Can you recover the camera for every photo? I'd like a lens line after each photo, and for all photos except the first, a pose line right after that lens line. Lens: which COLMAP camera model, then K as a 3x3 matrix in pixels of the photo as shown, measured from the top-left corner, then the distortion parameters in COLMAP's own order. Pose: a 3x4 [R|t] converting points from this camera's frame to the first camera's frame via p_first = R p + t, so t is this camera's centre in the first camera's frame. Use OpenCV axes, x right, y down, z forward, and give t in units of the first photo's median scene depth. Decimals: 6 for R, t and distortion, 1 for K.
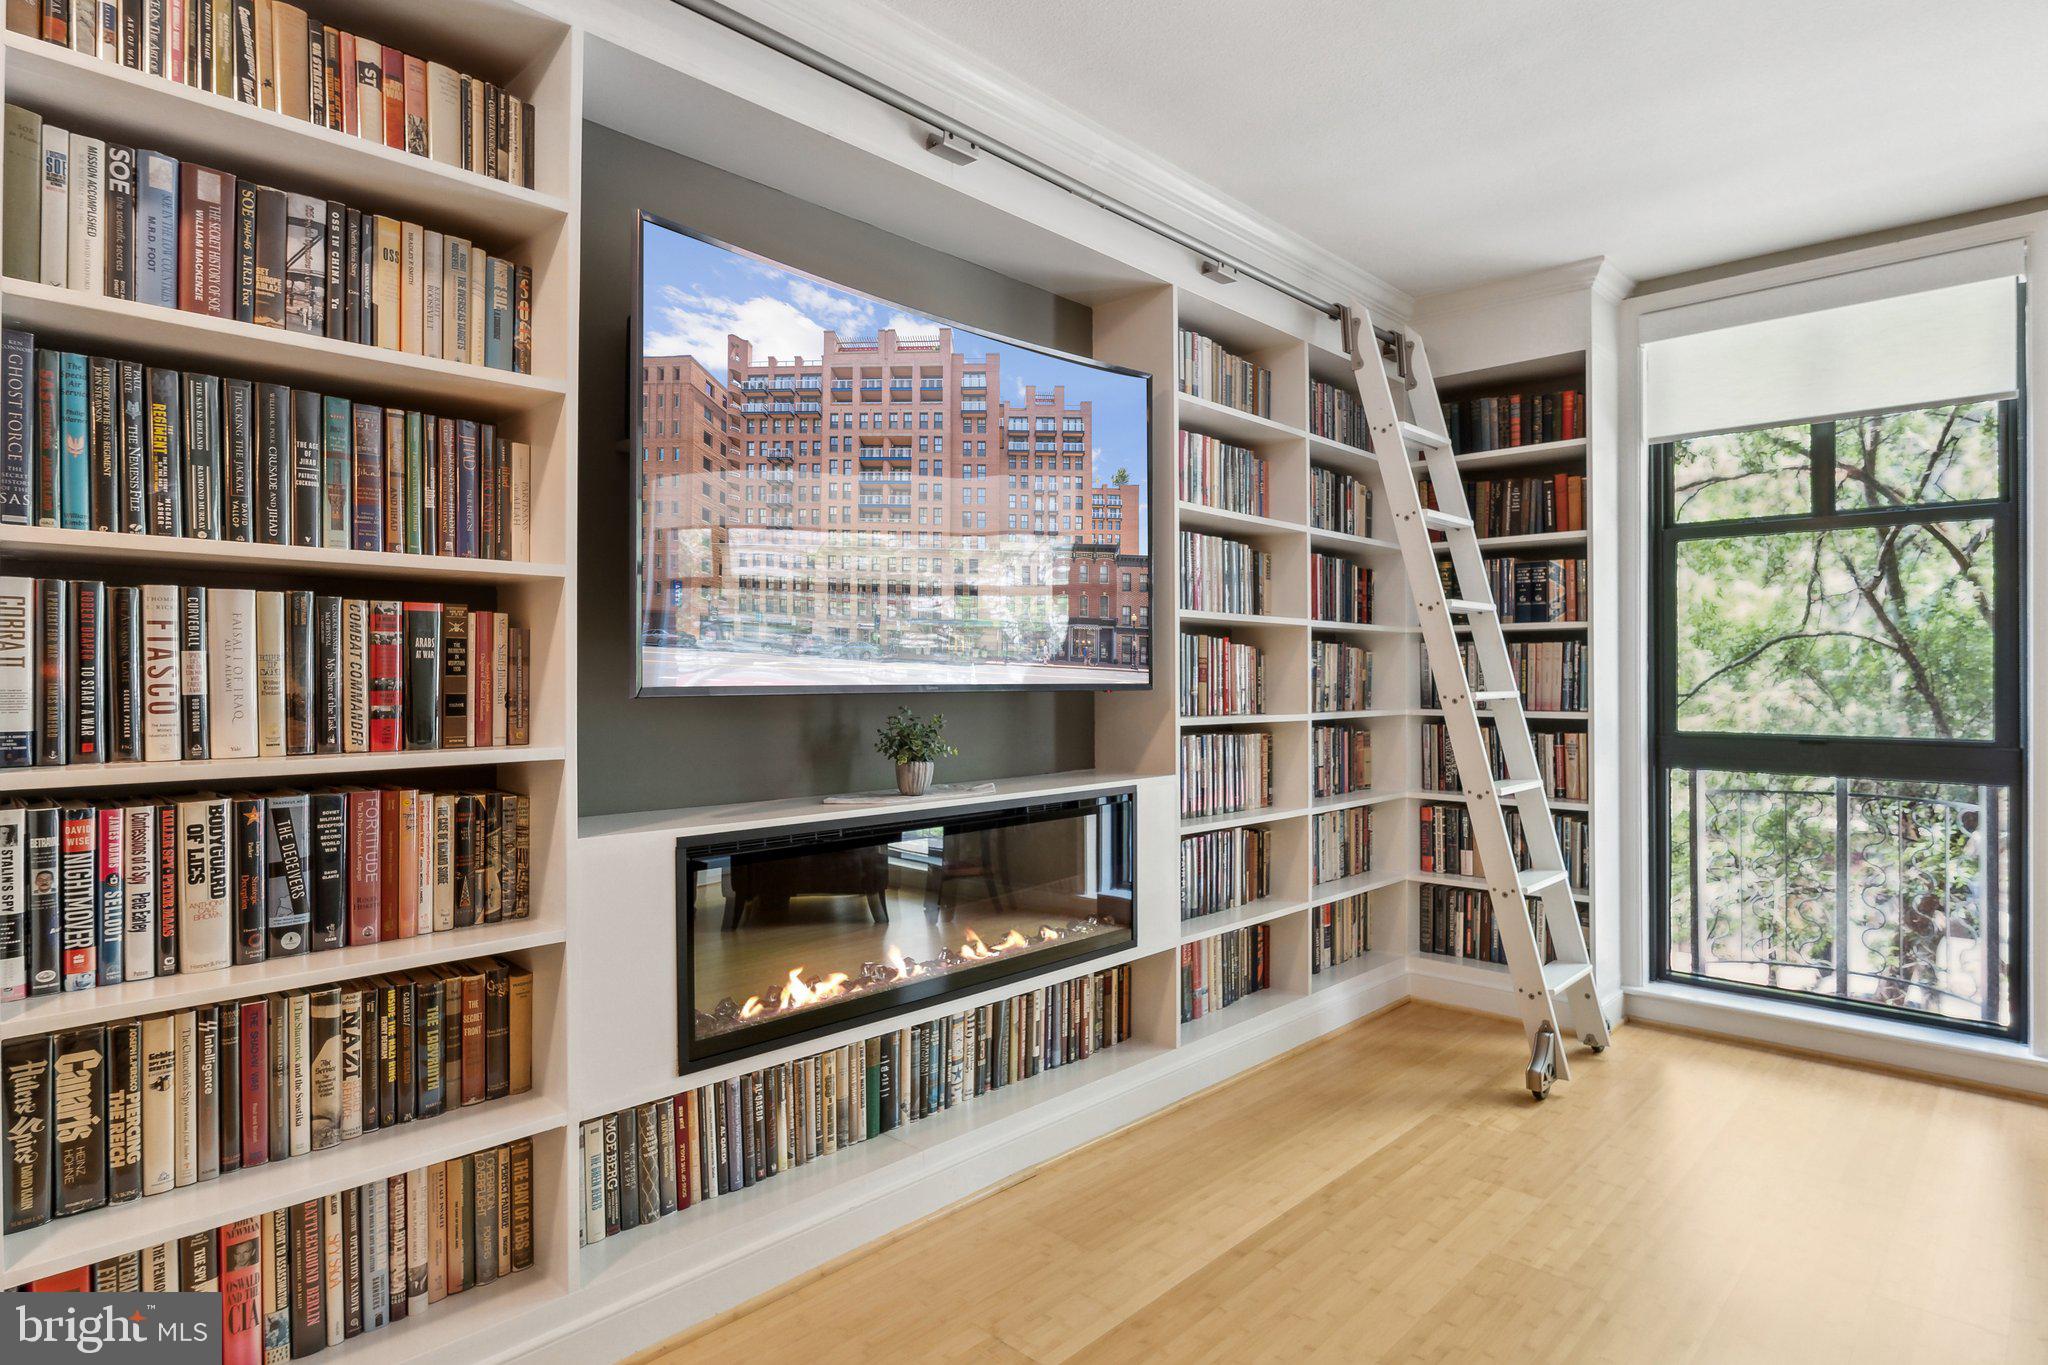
lens RADIAL K [[1137.8, 0, 1029.4], [0, 1137.8, 667.9], [0, 0, 1]] dist [0.002117, 0.002677]
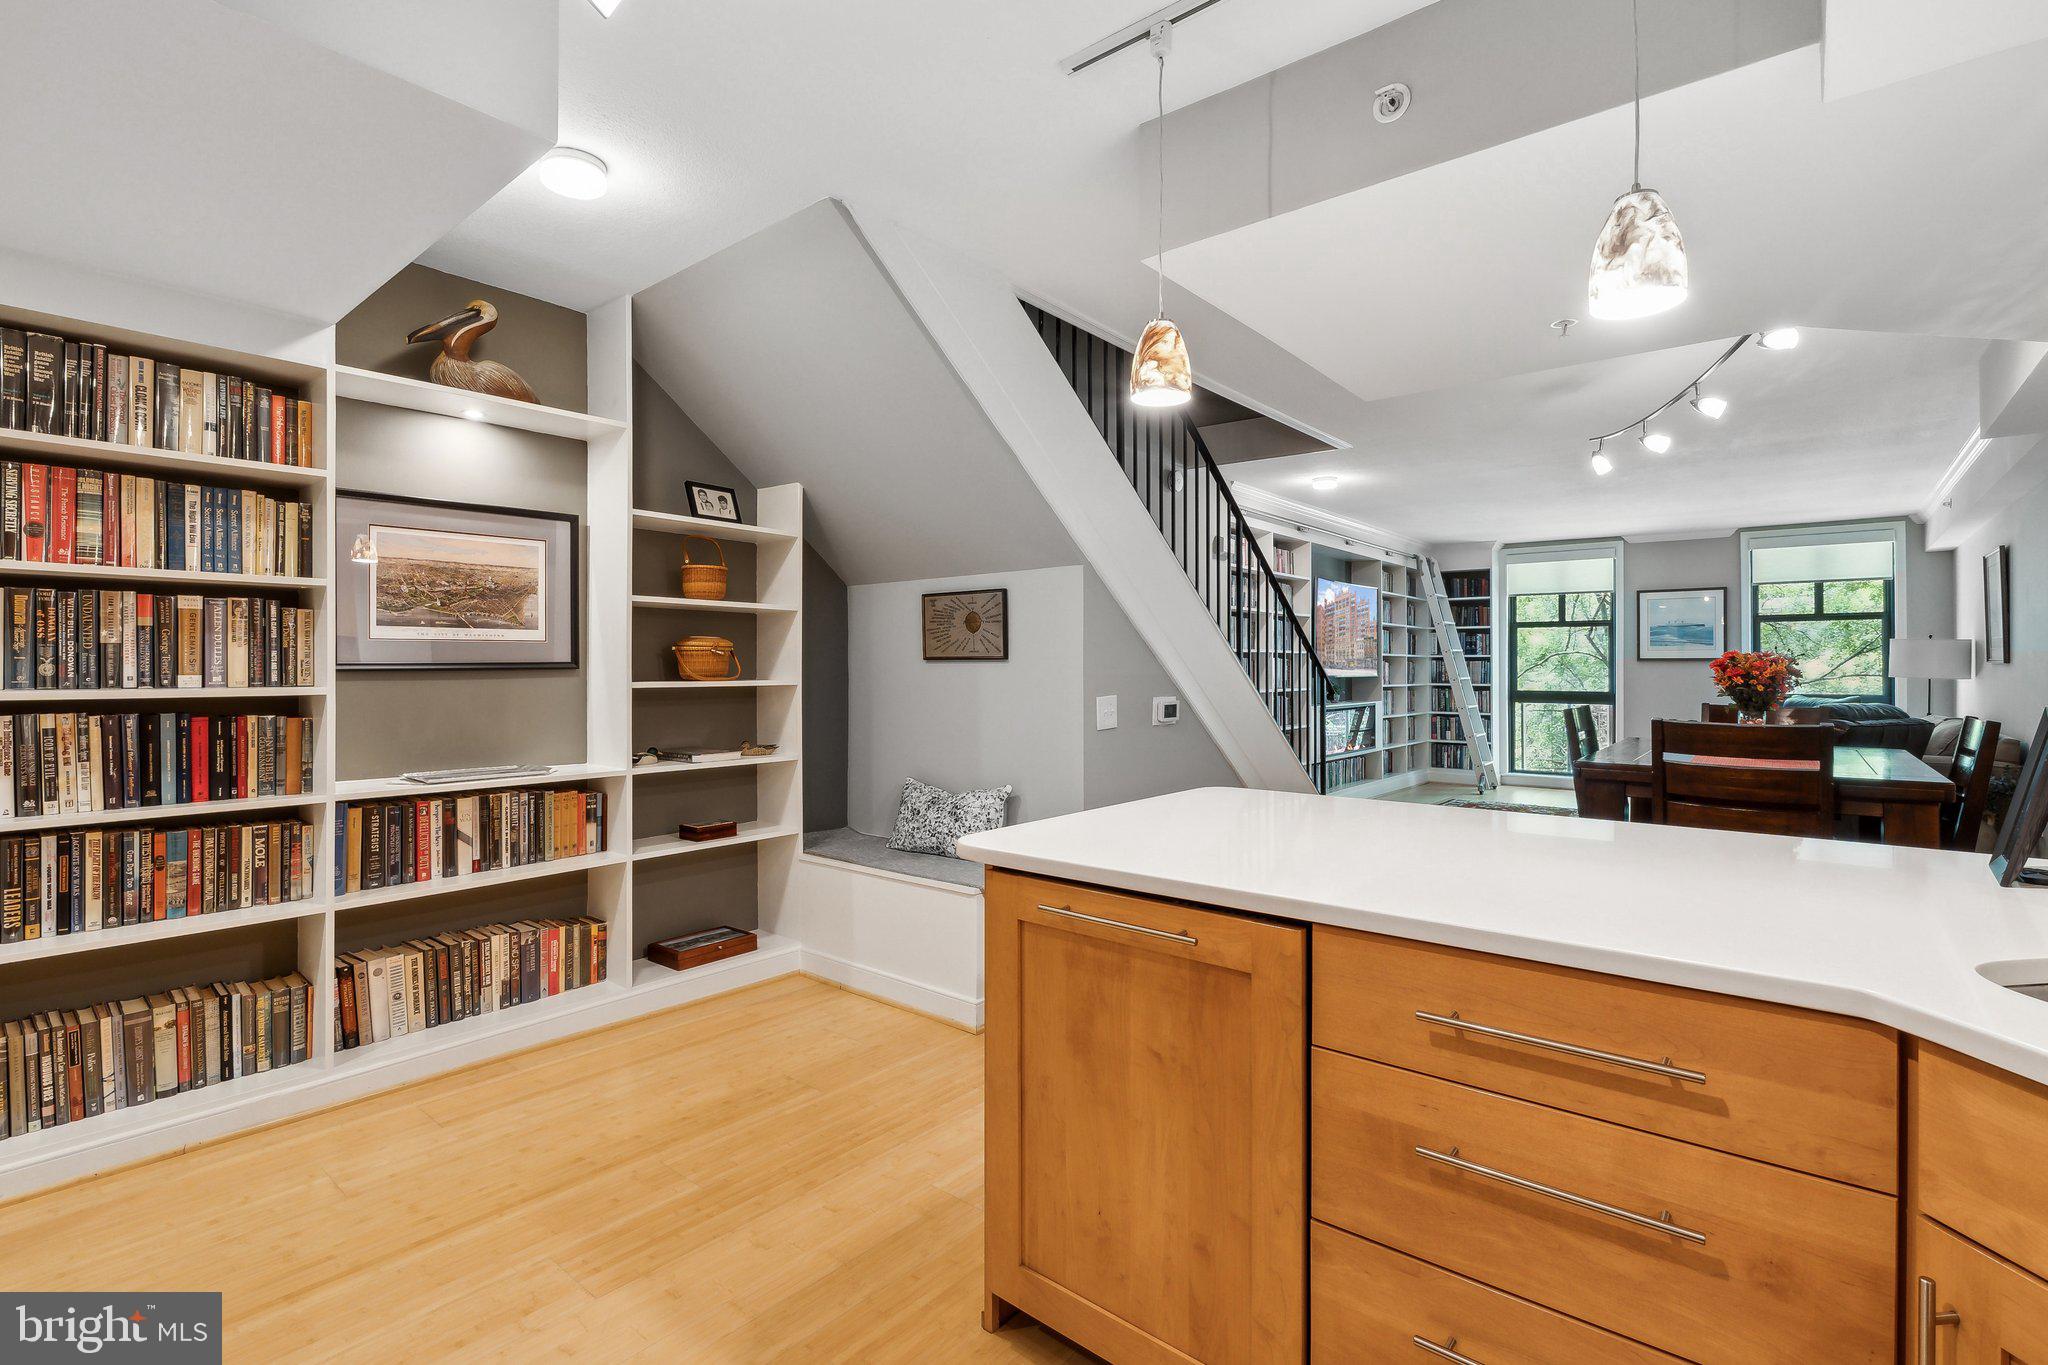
lens RADIAL K [[962.2, 0, 1031.3], [0, 962.2, 656.1], [0, 0, 1]] dist [-0.007073, 0.003032]
pose [[0.997393, 0.004877, 0.072001, -1.312122], [-0.004769, 0.999987, -0.001678, -0.036431], [-0.072008, 0.001330, 0.997403, -2.111629]]
